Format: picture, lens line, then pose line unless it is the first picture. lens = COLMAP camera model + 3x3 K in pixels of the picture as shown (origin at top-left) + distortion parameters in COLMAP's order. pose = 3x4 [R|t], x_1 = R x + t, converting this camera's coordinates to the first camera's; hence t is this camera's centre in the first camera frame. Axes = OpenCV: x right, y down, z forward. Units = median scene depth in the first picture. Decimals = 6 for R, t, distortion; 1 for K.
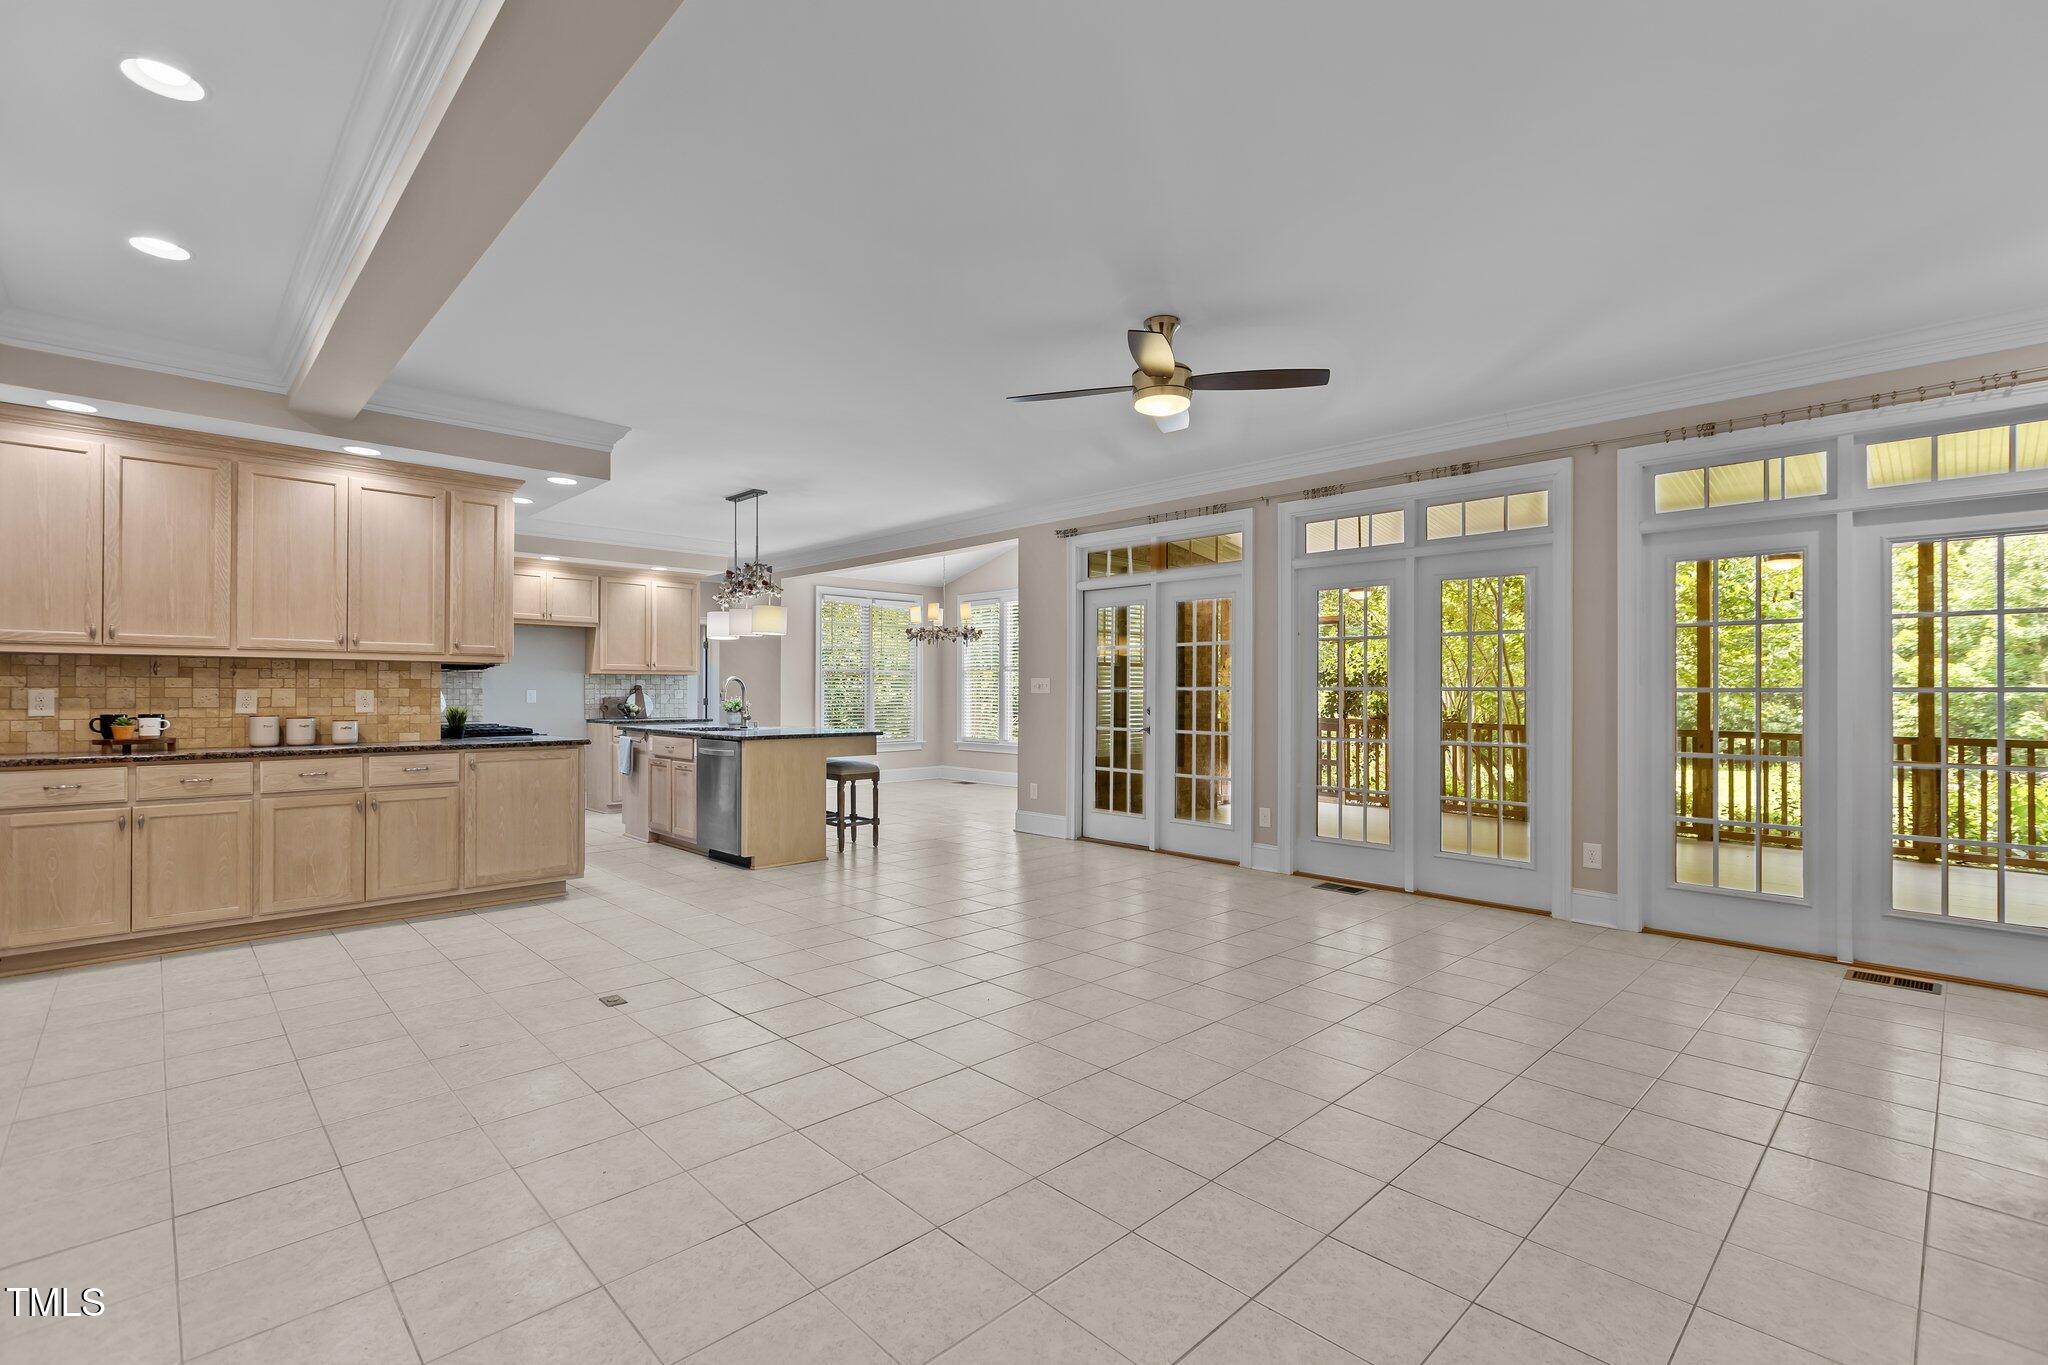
lens RADIAL K [[902.8, 0, 1025.0], [0, 902.8, 691.3], [0, 0, 1]] dist [0.001570, -0.000067]
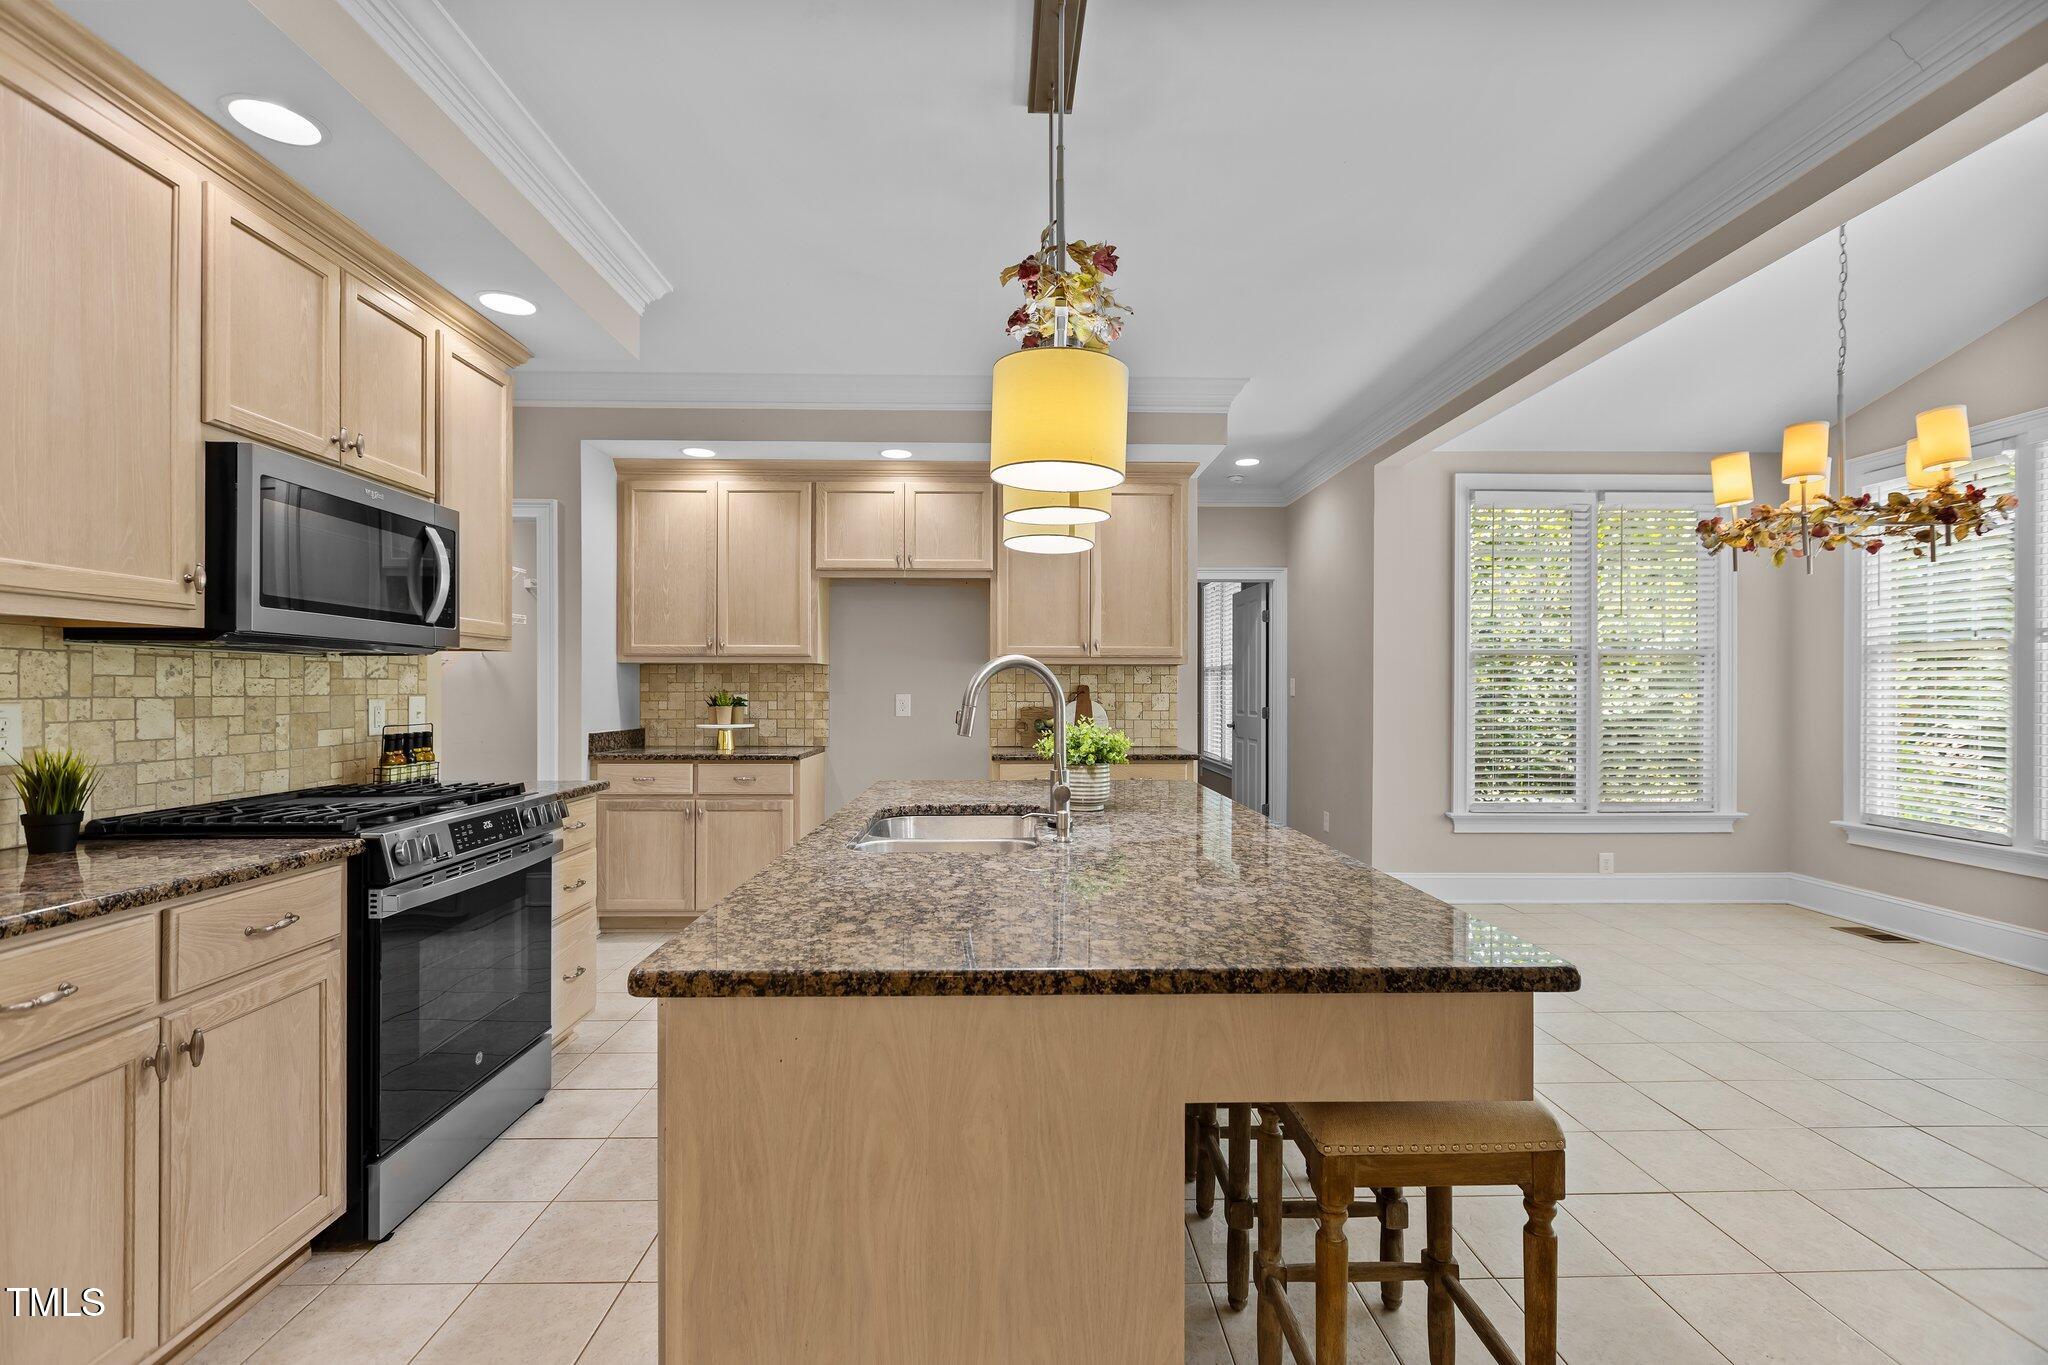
lens RADIAL K [[902.8, 0, 1025.0], [0, 902.8, 691.3], [0, 0, 1]] dist [0.001570, -0.000067]
pose [[0.730135, 0.000903, -0.683302, -0.119930], [-0.000161, 0.999999, 0.001149, -0.005147], [0.683303, -0.000729, 0.730135, 0.820684]]
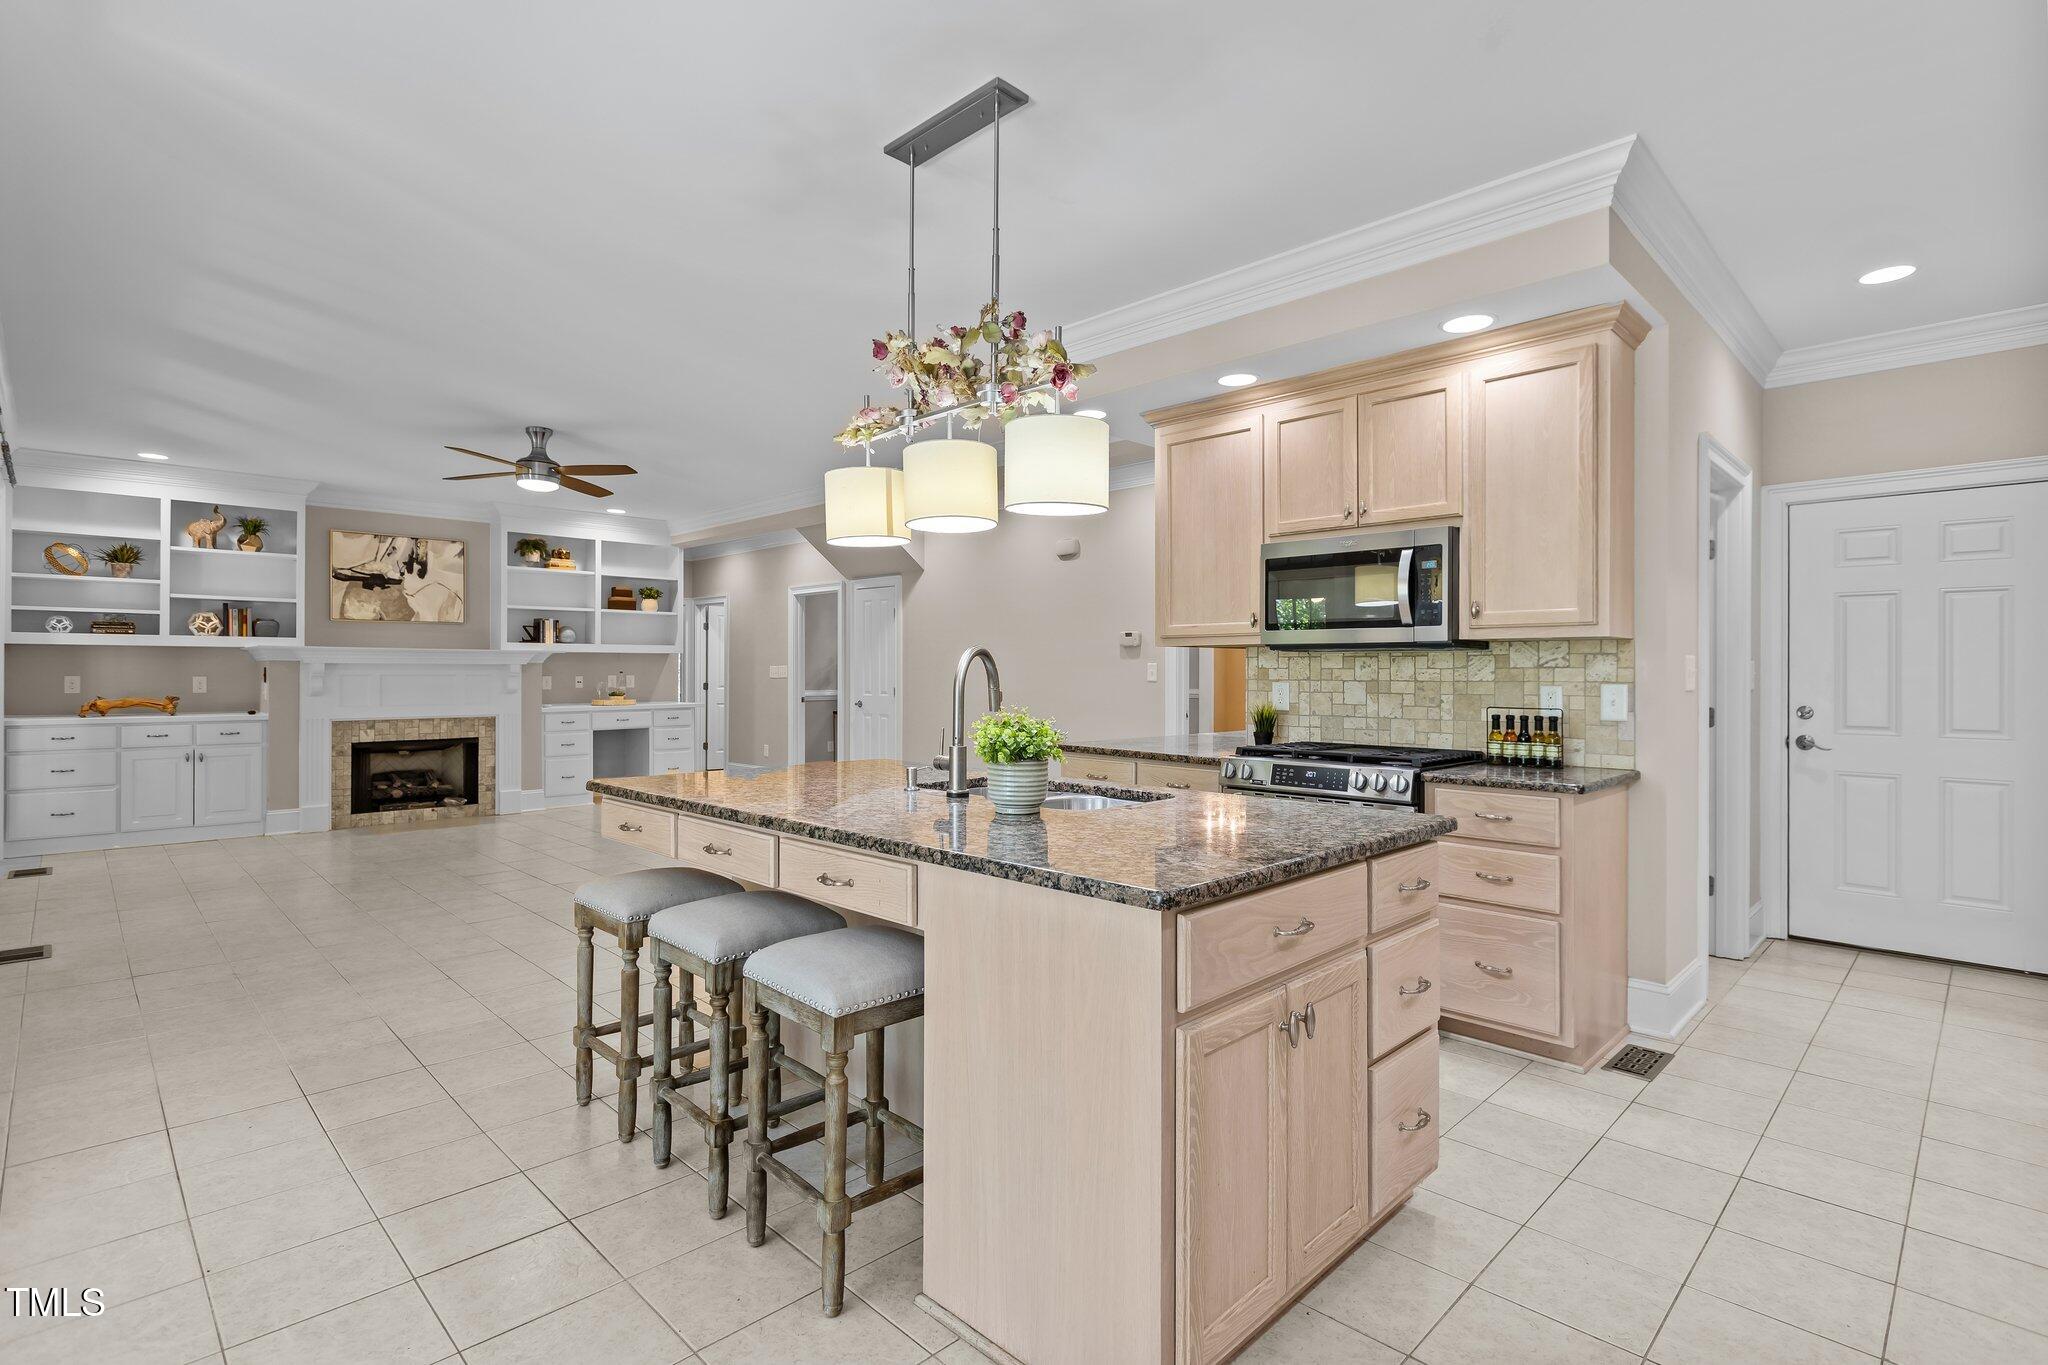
lens RADIAL K [[964.4, 0, 1029.4], [0, 964.4, 669.7], [0, 0, 1]] dist [0.002817, 0.000191]
pose [[-0.999824, -0.005901, -0.017833, -0.351805], [-0.005801, 0.999967, -0.005666, -0.004848], [0.017866, -0.005561, -0.999825, 1.446843]]
